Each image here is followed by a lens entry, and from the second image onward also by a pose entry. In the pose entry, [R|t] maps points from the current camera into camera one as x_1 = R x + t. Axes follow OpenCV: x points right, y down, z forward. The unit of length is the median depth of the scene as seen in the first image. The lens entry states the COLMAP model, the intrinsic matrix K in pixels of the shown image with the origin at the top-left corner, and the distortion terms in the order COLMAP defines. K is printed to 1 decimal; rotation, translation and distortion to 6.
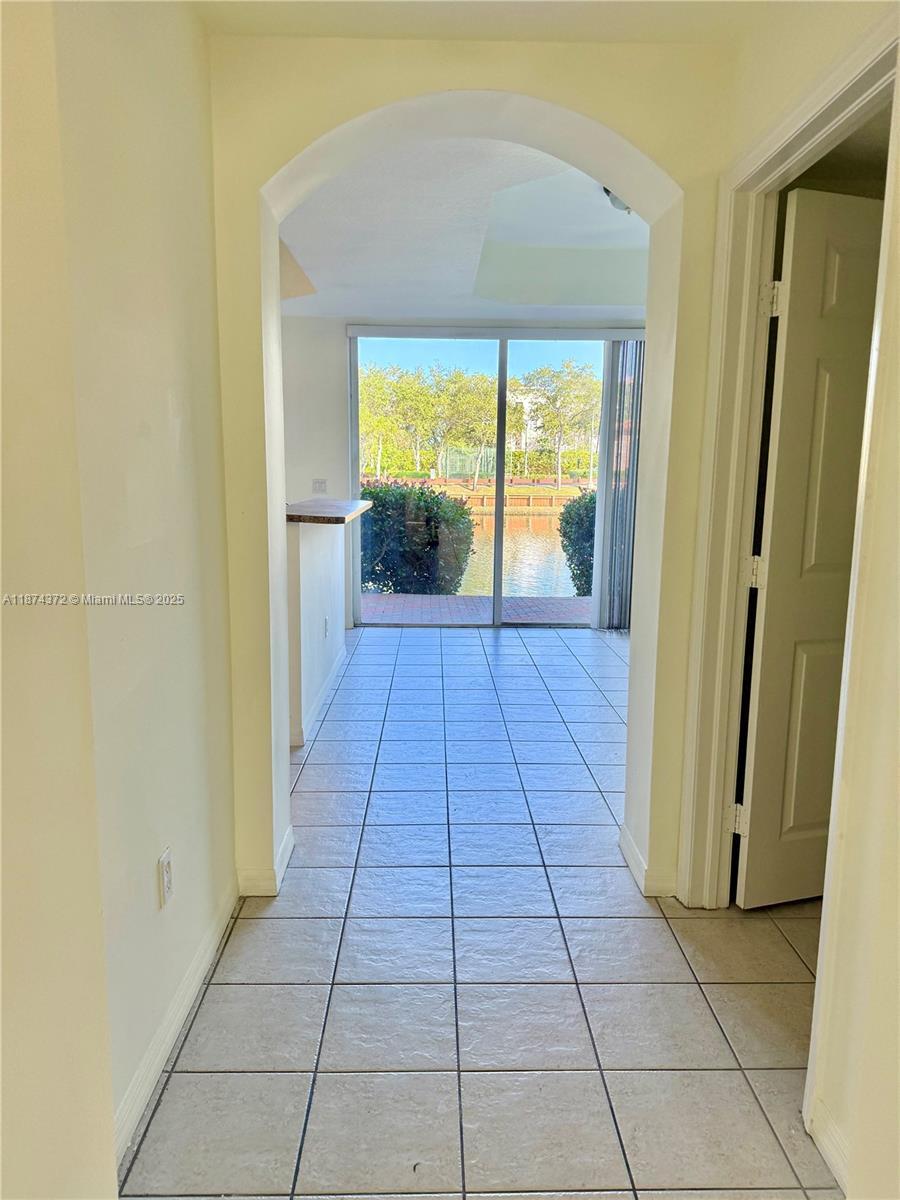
lens RADIAL K [[840.0, 0, 449.2], [0, 840.0, 596.8], [0, 0, 1]] dist [0.118802, -0.166589]
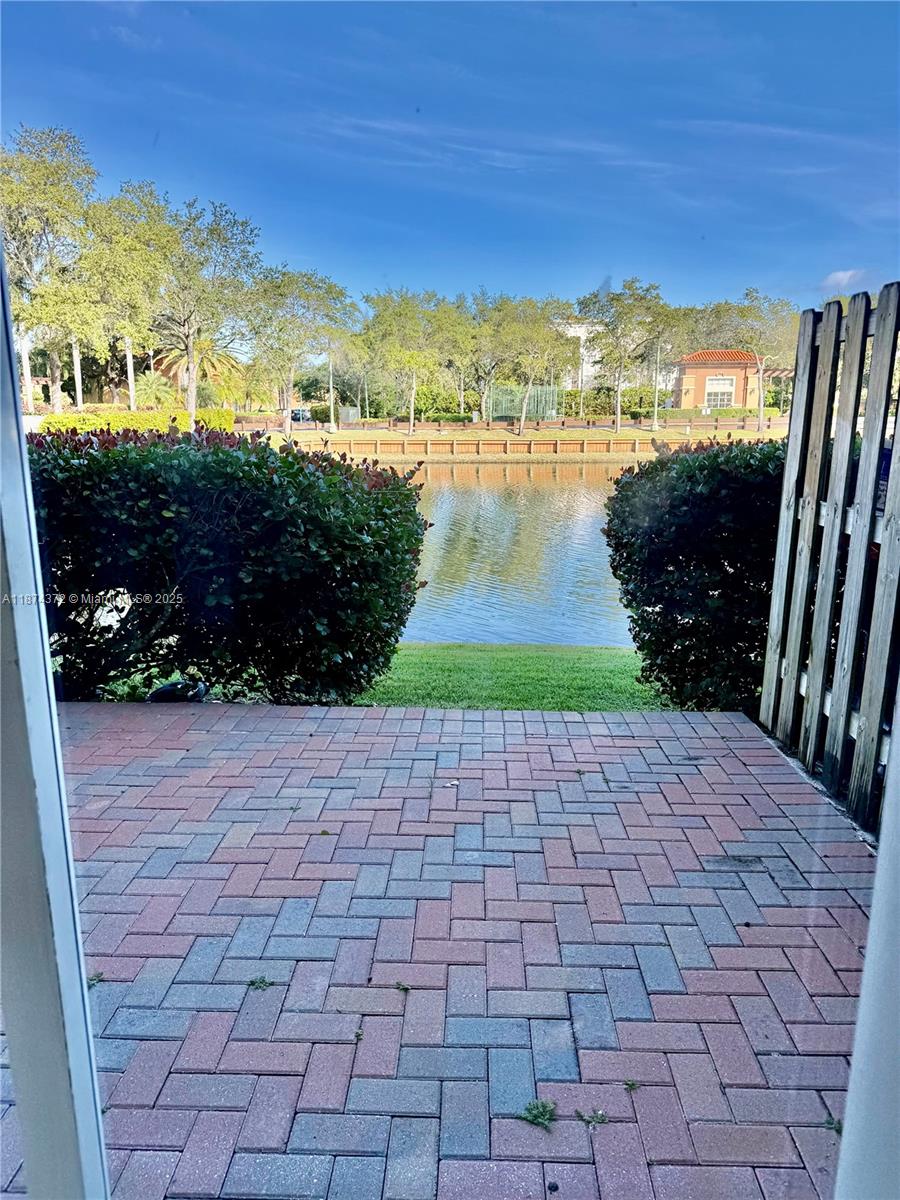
lens RADIAL K [[840.0, 0, 449.2], [0, 840.0, 596.8], [0, 0, 1]] dist [0.118802, -0.166589]
pose [[0.997739, -0.000106, -0.067208, 0.014534], [0.004456, 0.997903, 0.064578, -0.014345], [0.067061, -0.064731, 0.995647, 0.101514]]
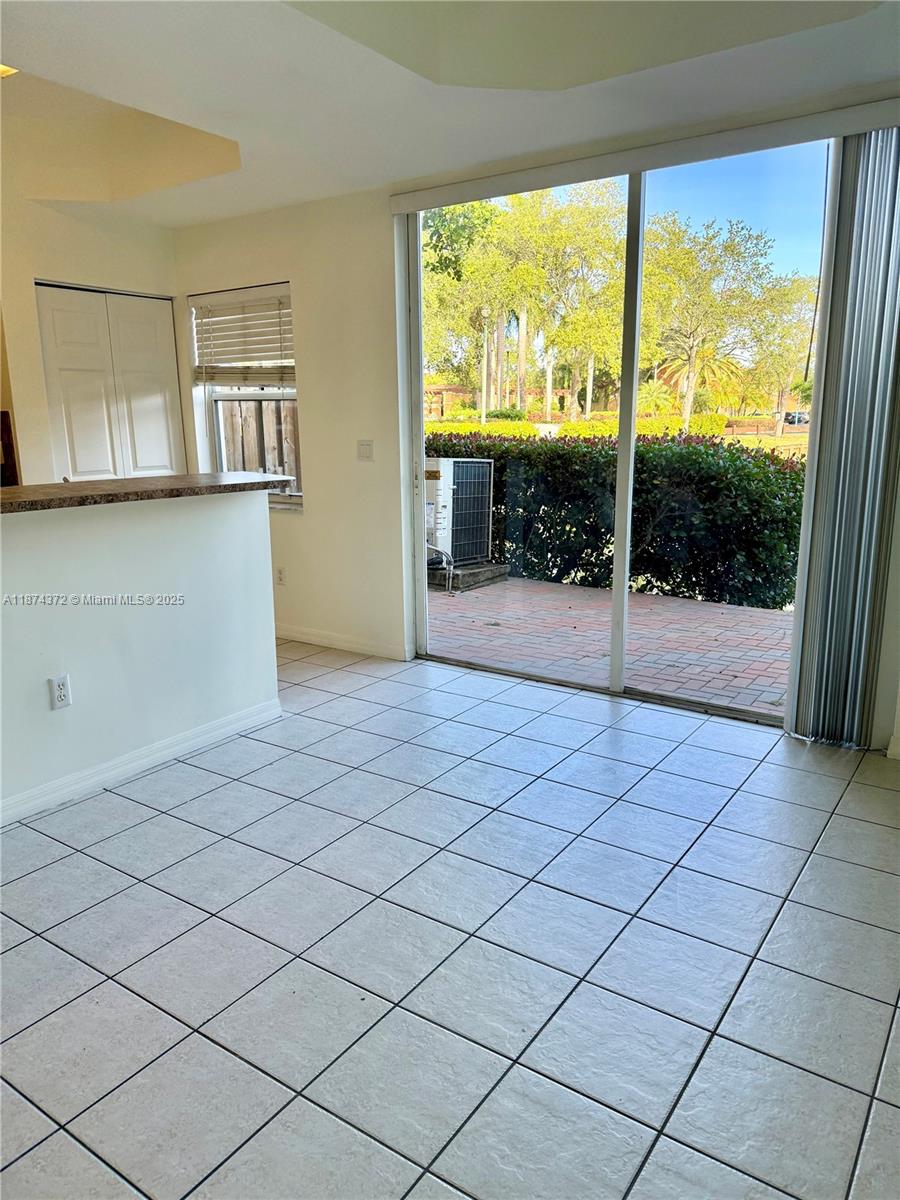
lens RADIAL K [[834.8, 0, 443.7], [0, 834.8, 604.7], [0, 0, 1]] dist [0.114041, -0.166383]
pose [[0.809111, 0.106730, -0.577883, 0.033828], [-0.068356, 0.993787, 0.087837, -0.007865], [0.583667, -0.031568, 0.811379, 0.053551]]
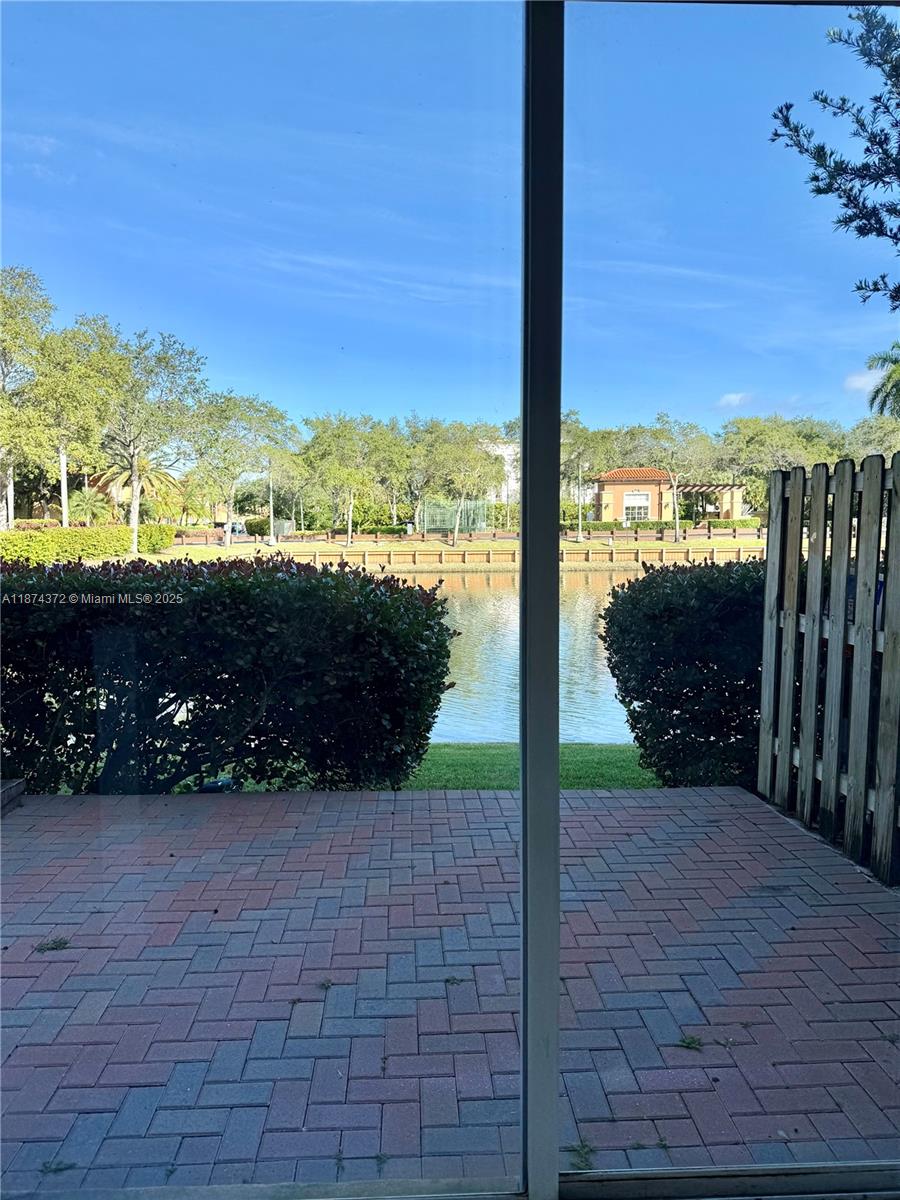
lens RADIAL K [[839.1, 0, 439.1], [0, 839.1, 591.7], [0, 0, 1]] dist [0.111271, -0.167454]
pose [[0.999744, -0.020615, 0.009343, 0.003392], [0.021202, 0.997470, -0.067851, -0.014426], [-0.007921, 0.068032, 0.997652, 0.086365]]
